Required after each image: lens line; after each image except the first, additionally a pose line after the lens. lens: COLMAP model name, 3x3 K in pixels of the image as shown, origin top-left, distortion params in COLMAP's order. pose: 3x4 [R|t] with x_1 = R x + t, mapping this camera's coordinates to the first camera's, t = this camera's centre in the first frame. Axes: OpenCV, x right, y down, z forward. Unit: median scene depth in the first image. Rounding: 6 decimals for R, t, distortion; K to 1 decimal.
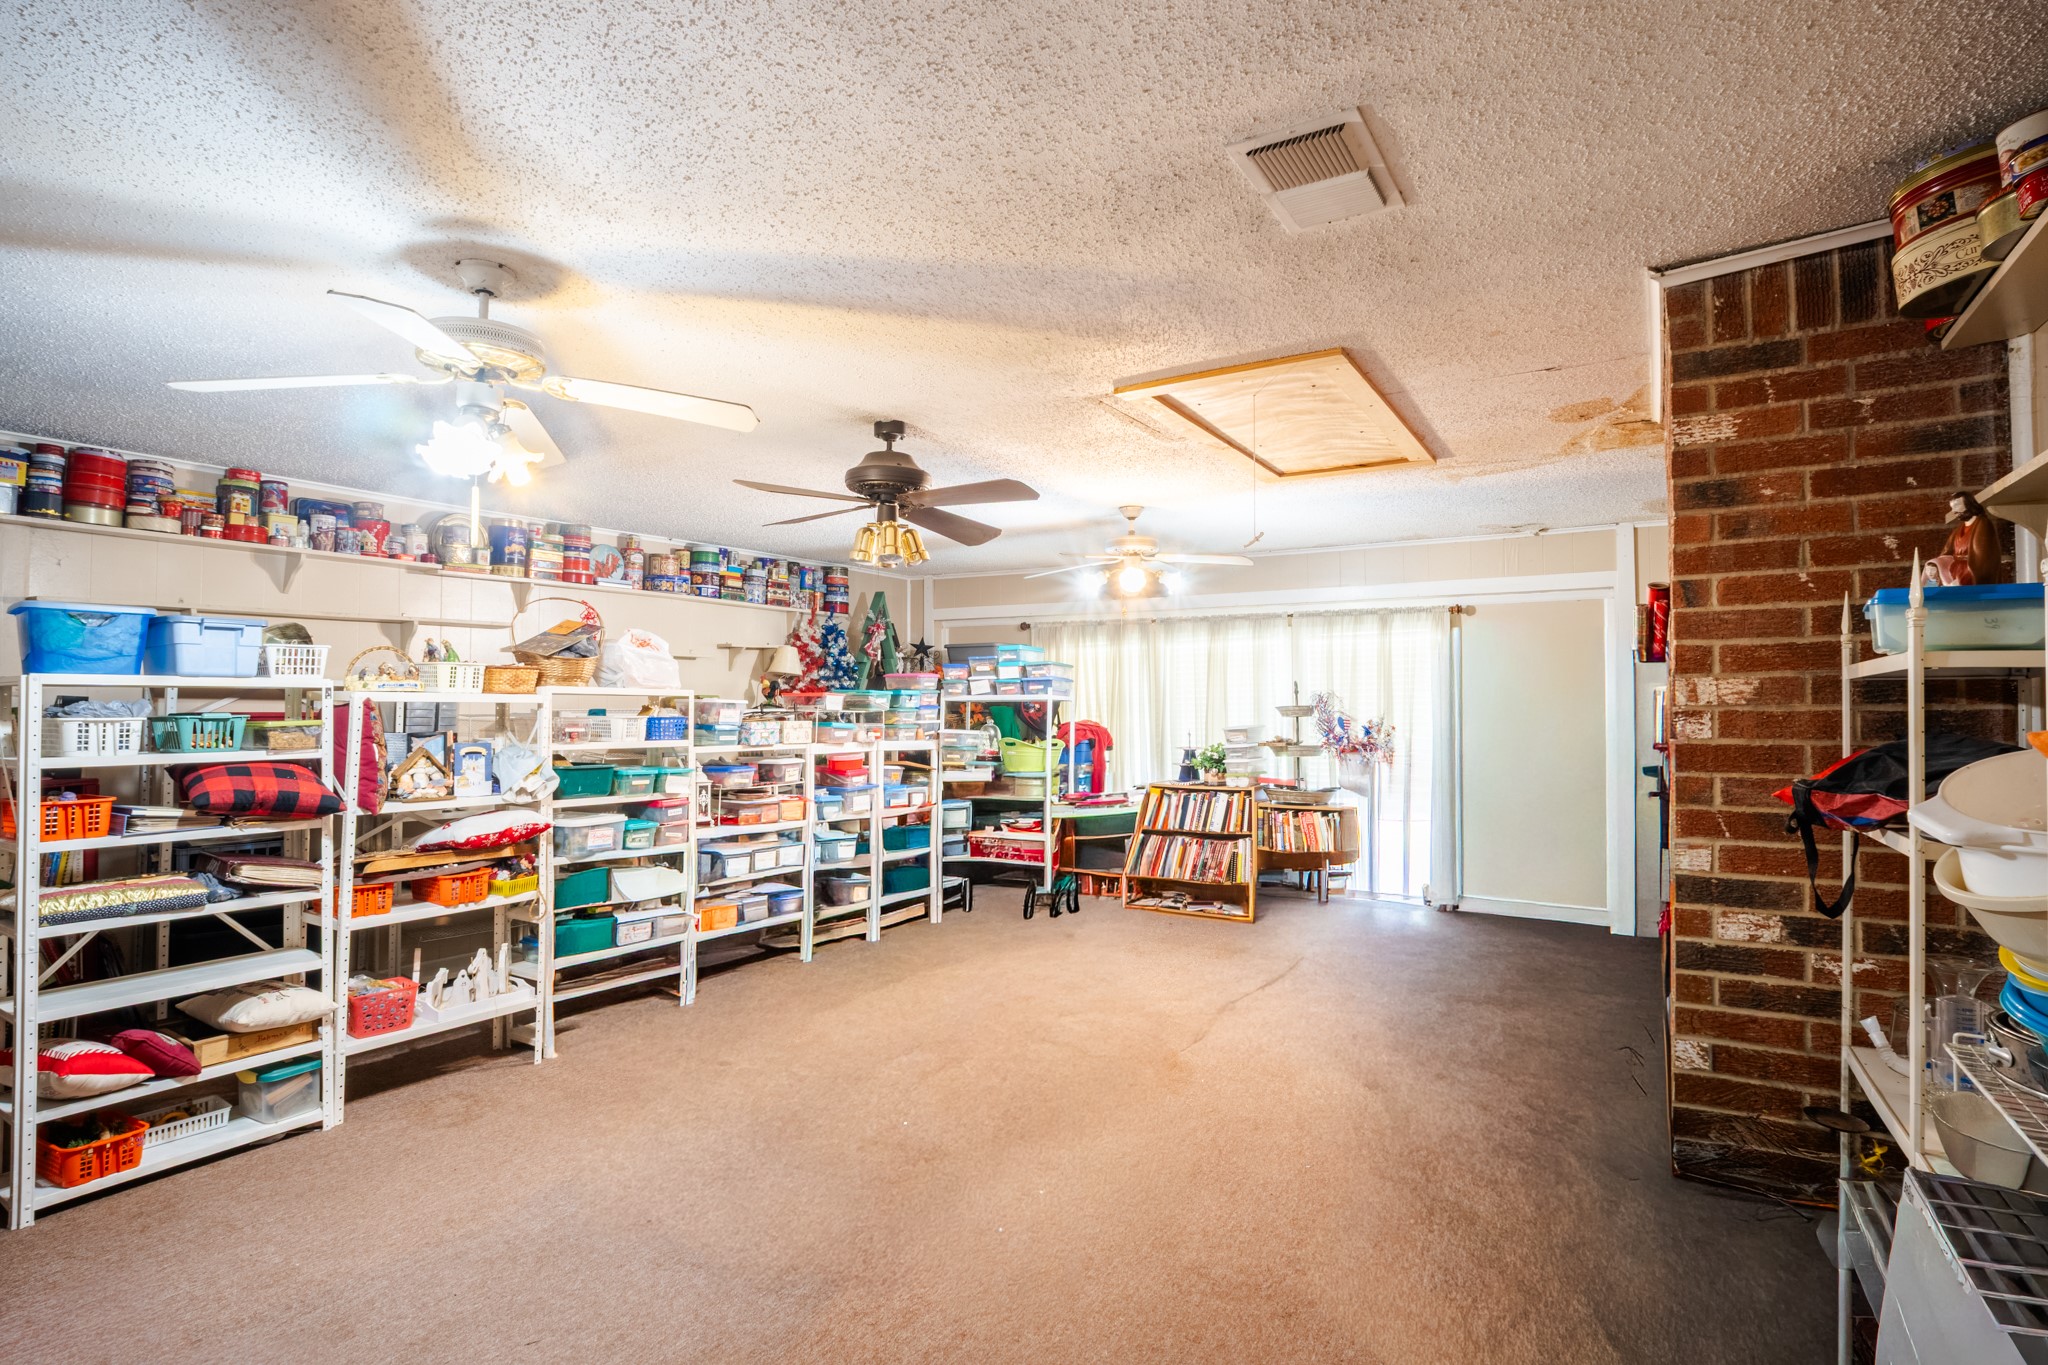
lens RADIAL K [[1035.7, 0, 1027.0], [0, 1035.7, 676.8], [0, 0, 1]] dist [-0.076155, 0.031035]
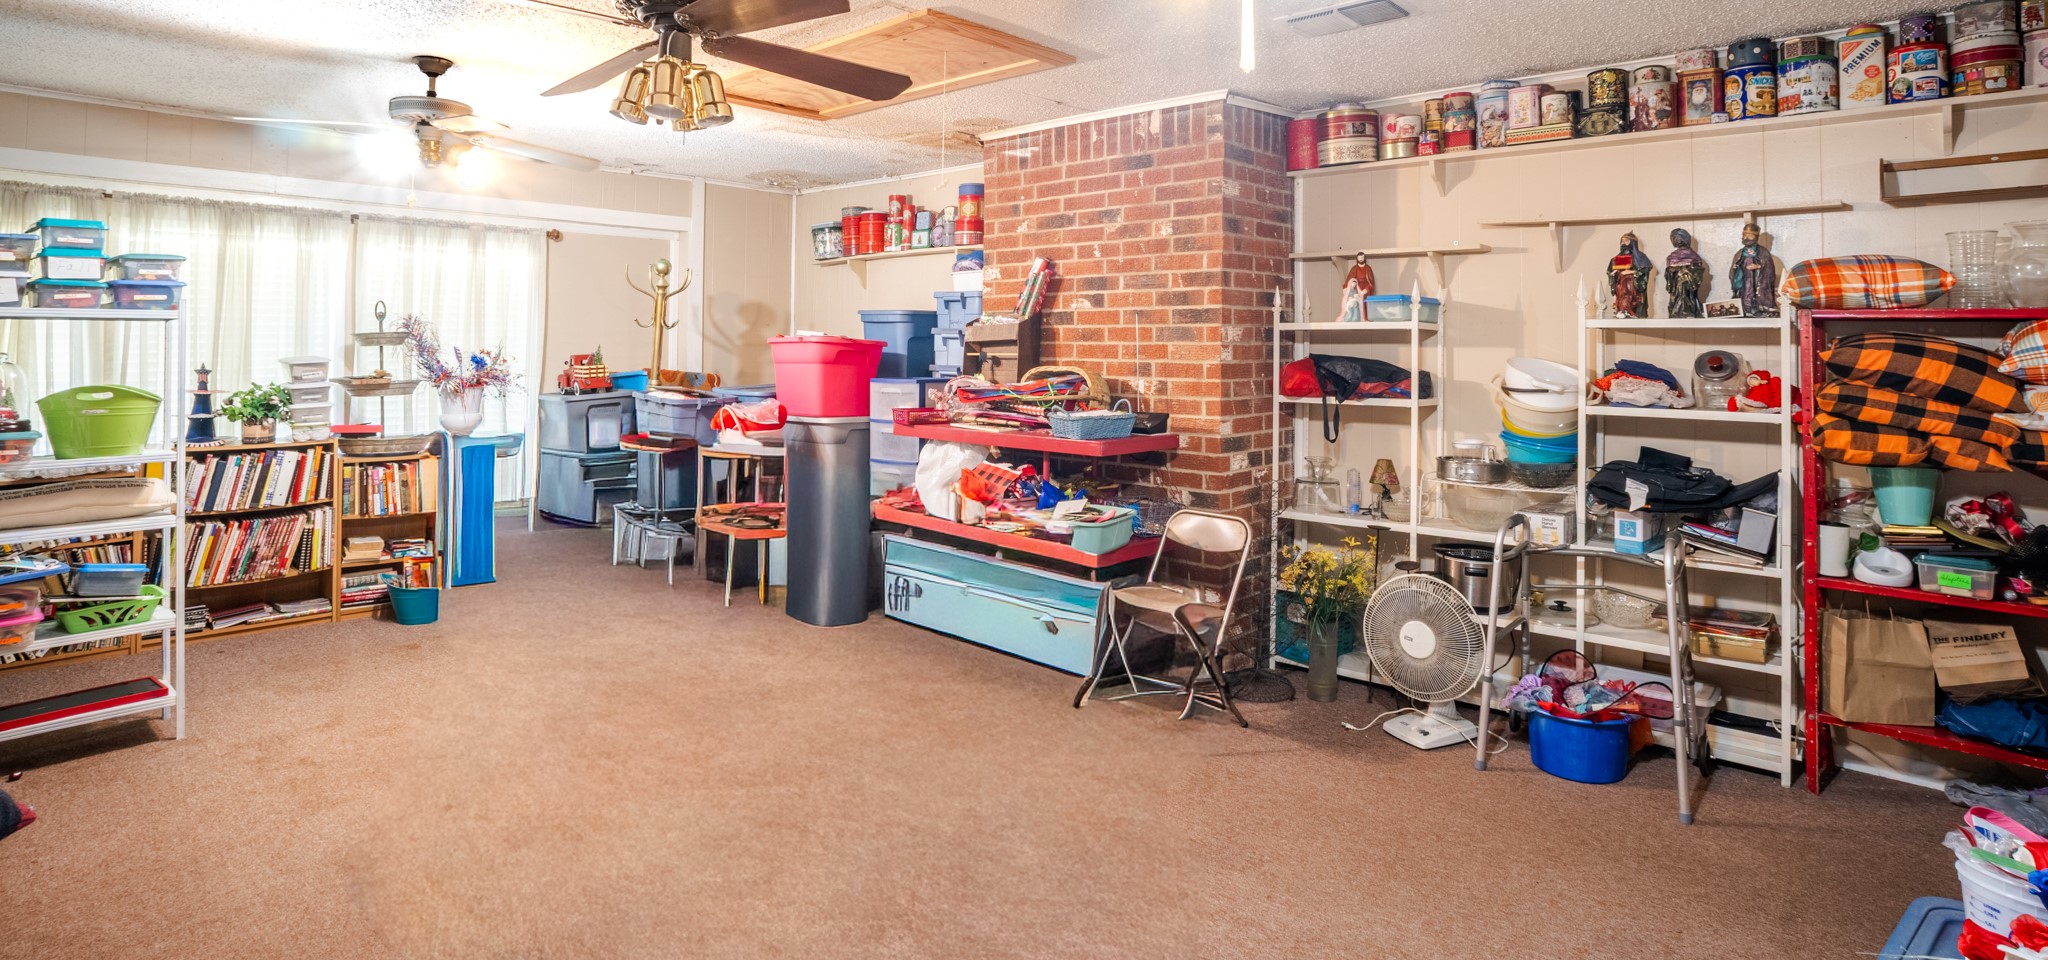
lens RADIAL K [[1006.9, 0, 1026.4], [0, 1006.9, 334.0], [0, 0, 1]] dist [-0.001088, -0.000274]
pose [[0.187517, 0.004988, 0.982249, -0.412385], [-0.038761, 0.999246, 0.002325, 0.008328], [-0.981496, -0.038509, 0.187569, 0.361486]]
